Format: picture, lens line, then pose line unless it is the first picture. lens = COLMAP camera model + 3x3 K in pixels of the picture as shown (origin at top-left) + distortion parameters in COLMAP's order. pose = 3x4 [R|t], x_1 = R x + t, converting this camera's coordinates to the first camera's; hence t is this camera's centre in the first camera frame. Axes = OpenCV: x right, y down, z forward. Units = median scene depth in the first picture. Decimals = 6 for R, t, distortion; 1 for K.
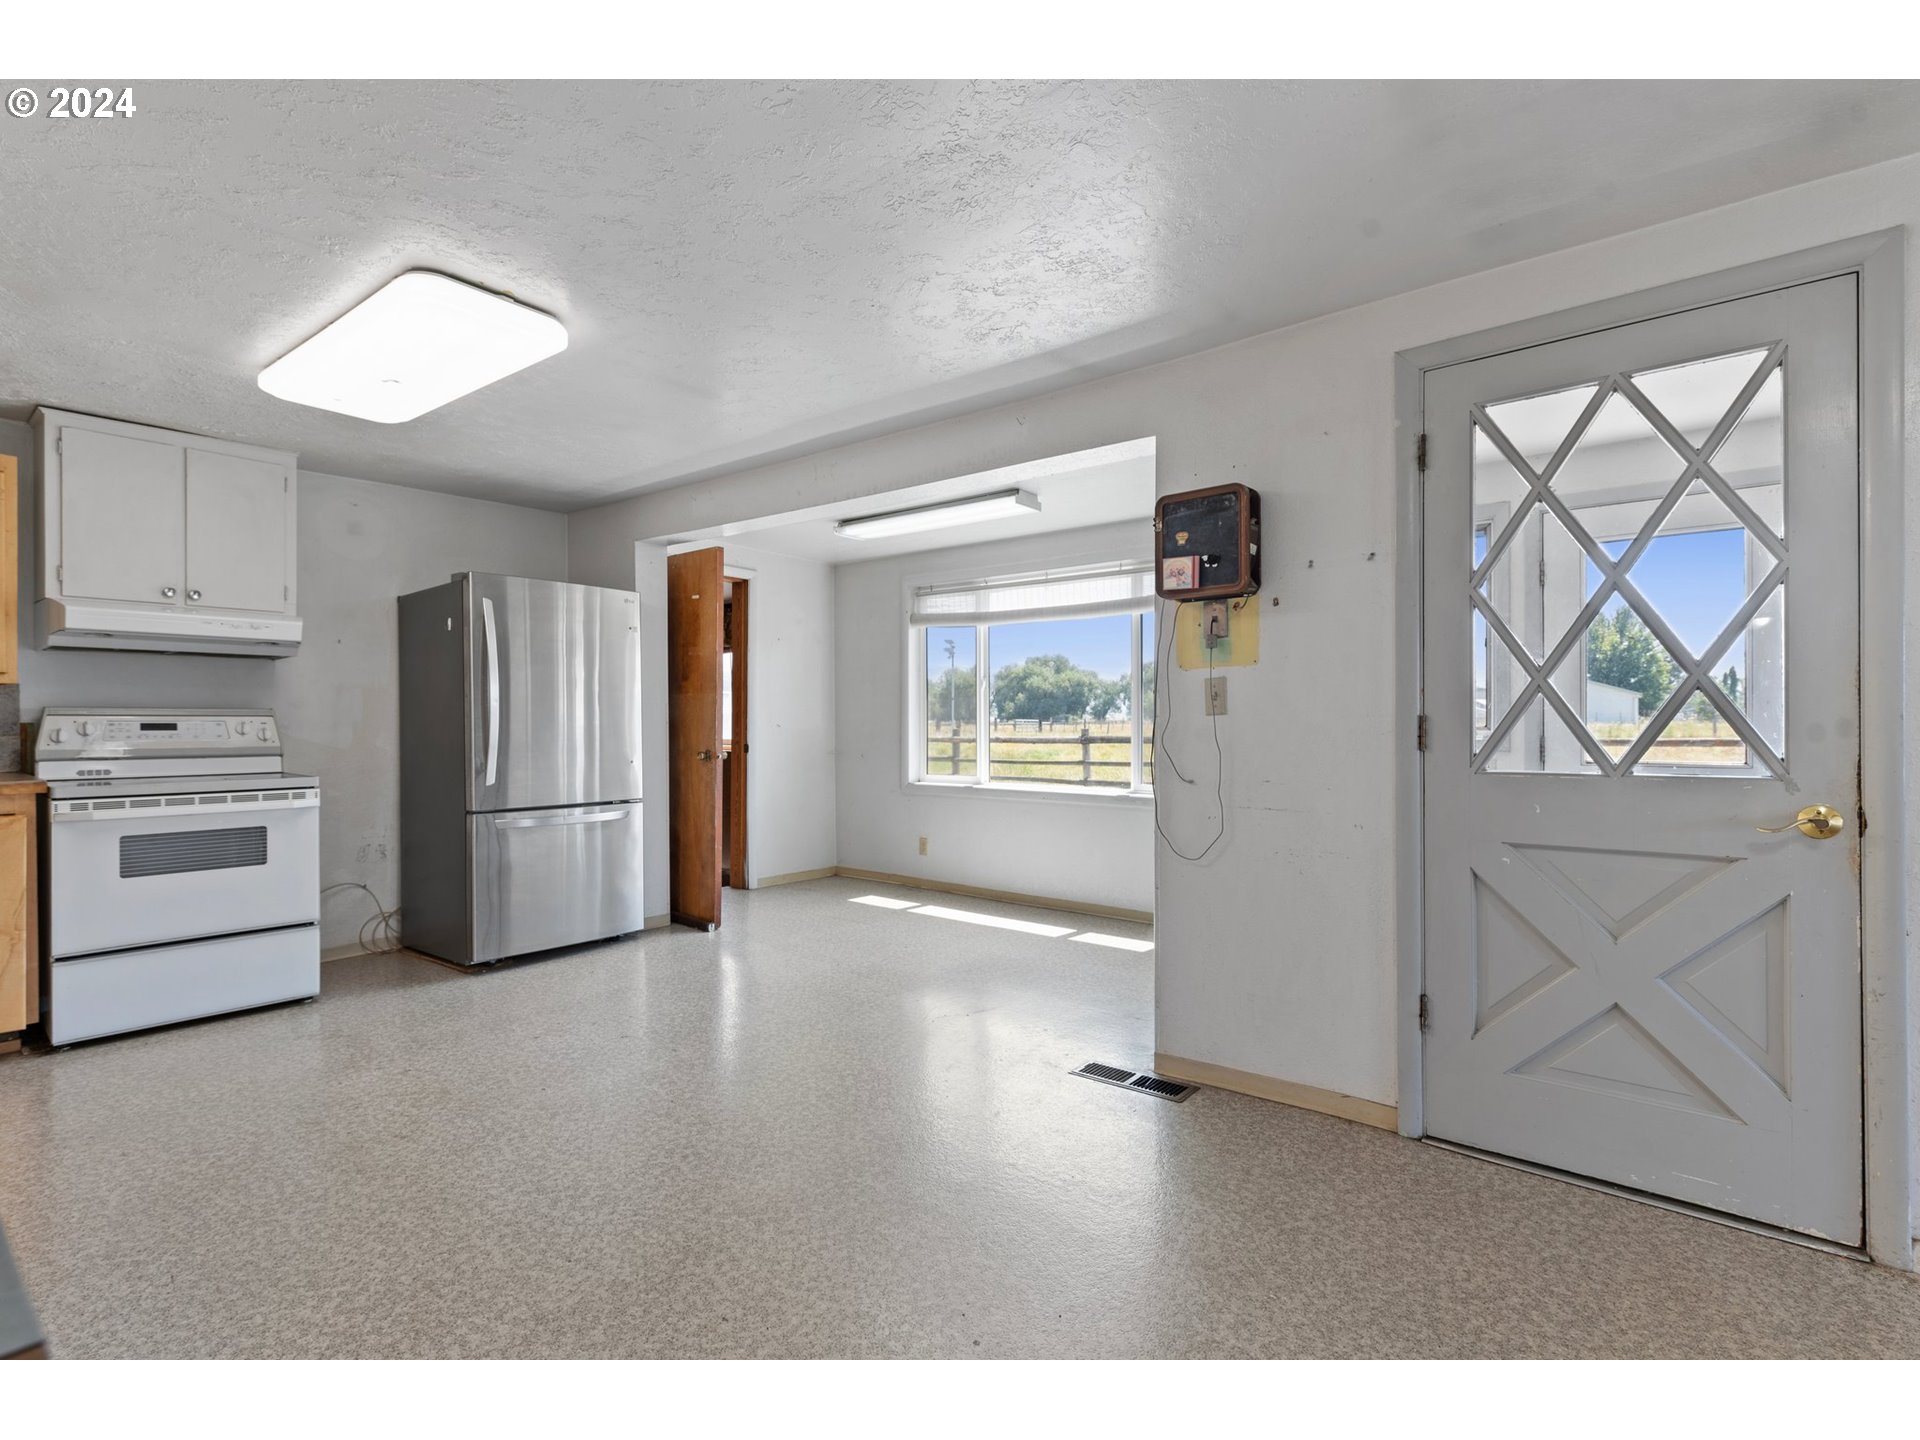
lens RADIAL K [[907.0, 0, 966.4], [0, 907.0, 722.6], [0, 0, 1]] dist [0.011072, -0.000757]
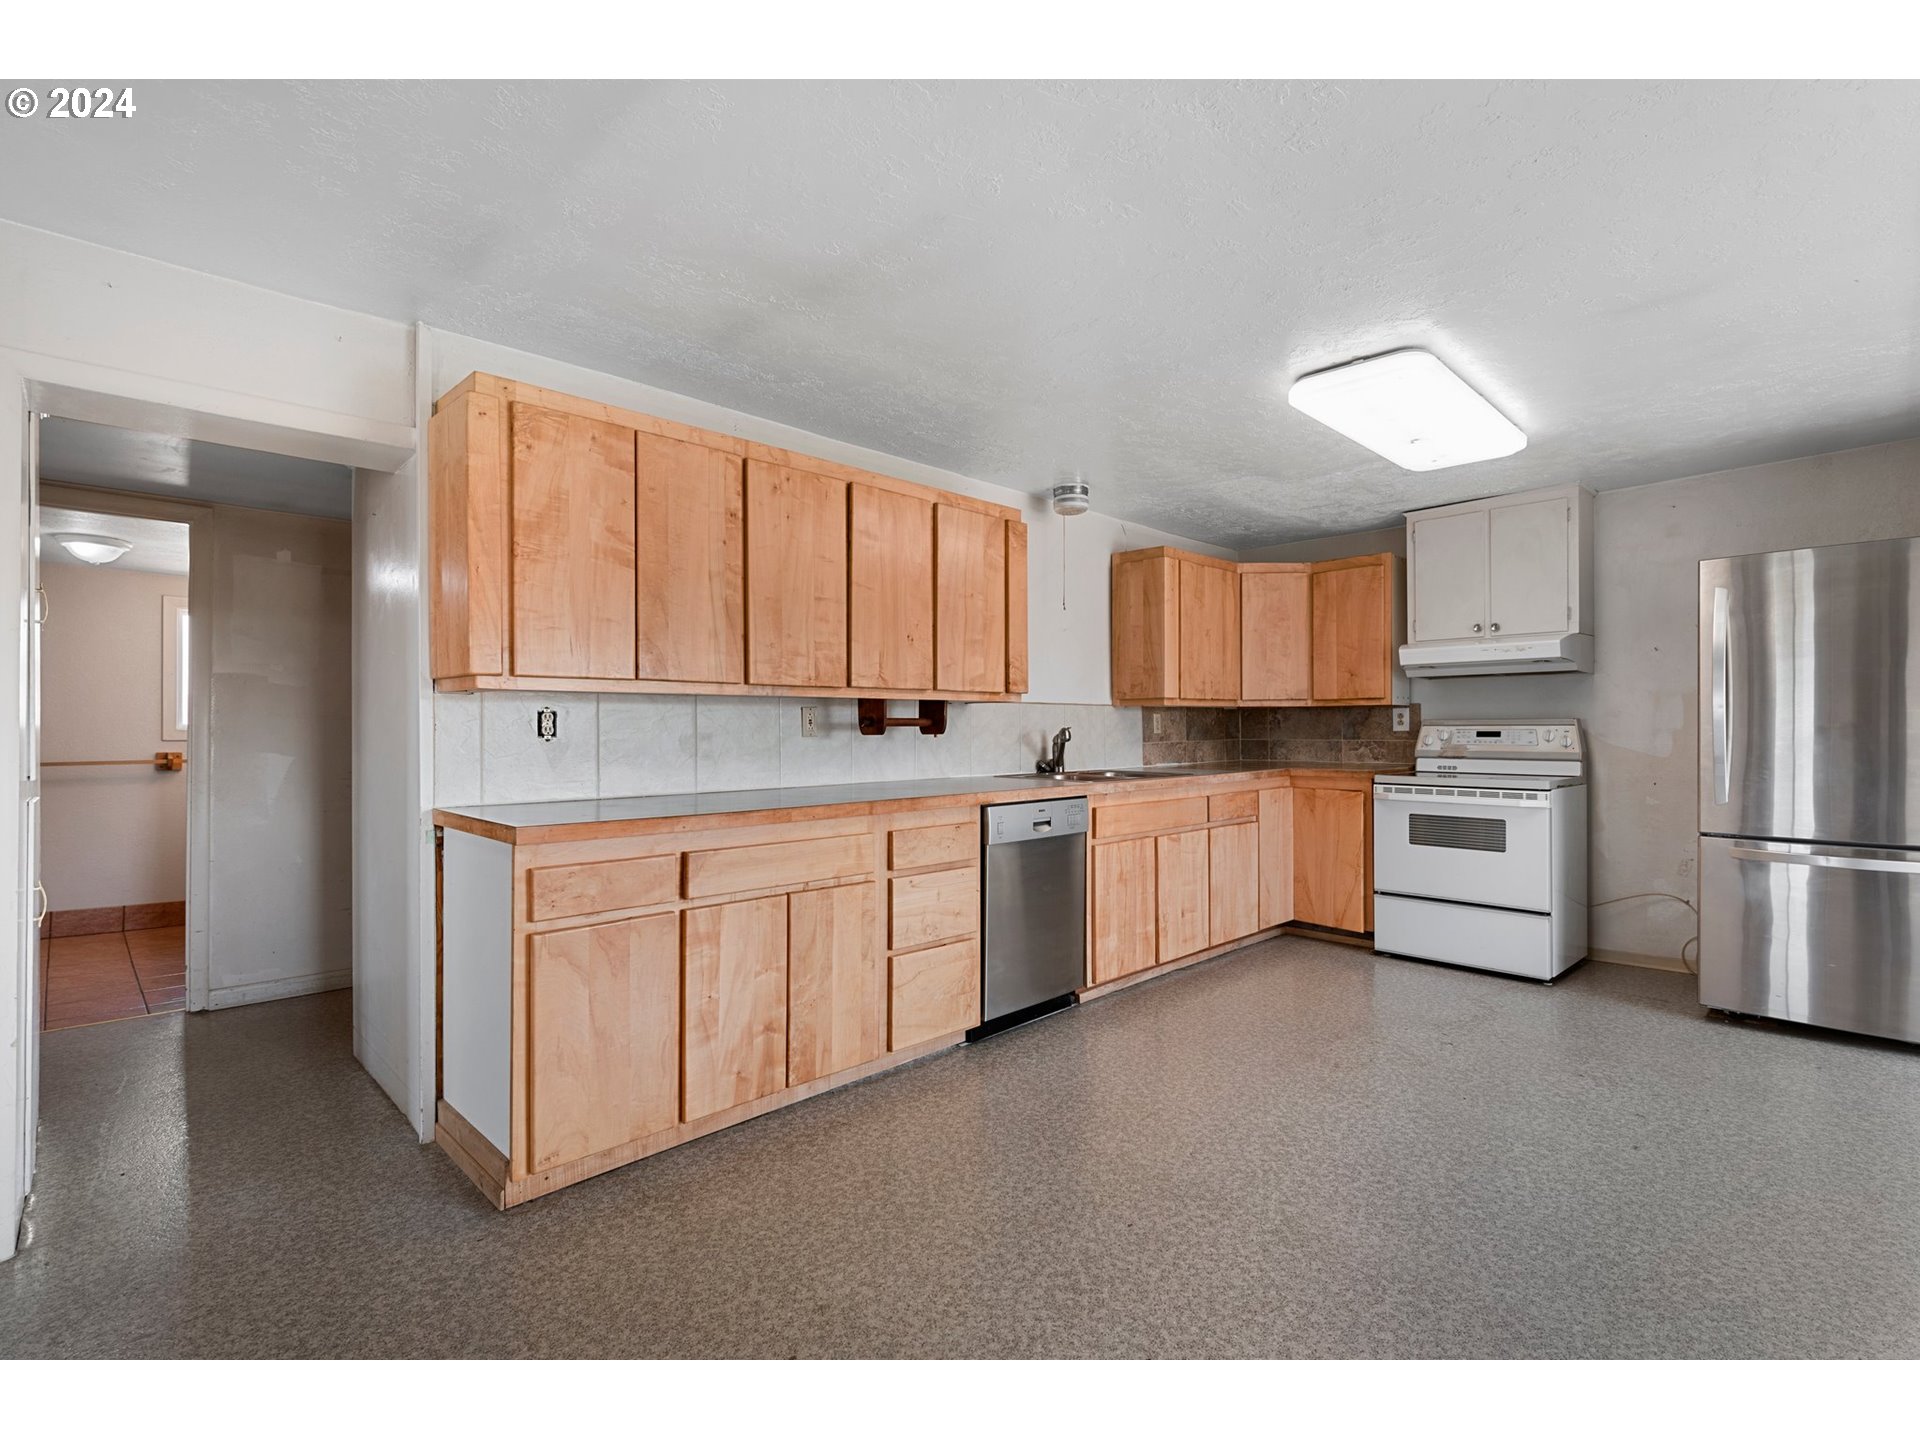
lens RADIAL K [[907.0, 0, 964.3], [0, 907.0, 725.5], [0, 0, 1]] dist [0.011072, -0.000757]
pose [[-0.116255, -0.001846, -0.993218, 0.494268], [0.002510, 0.999995, -0.002153, -0.007304], [0.993216, -0.002744, -0.116249, 0.467806]]
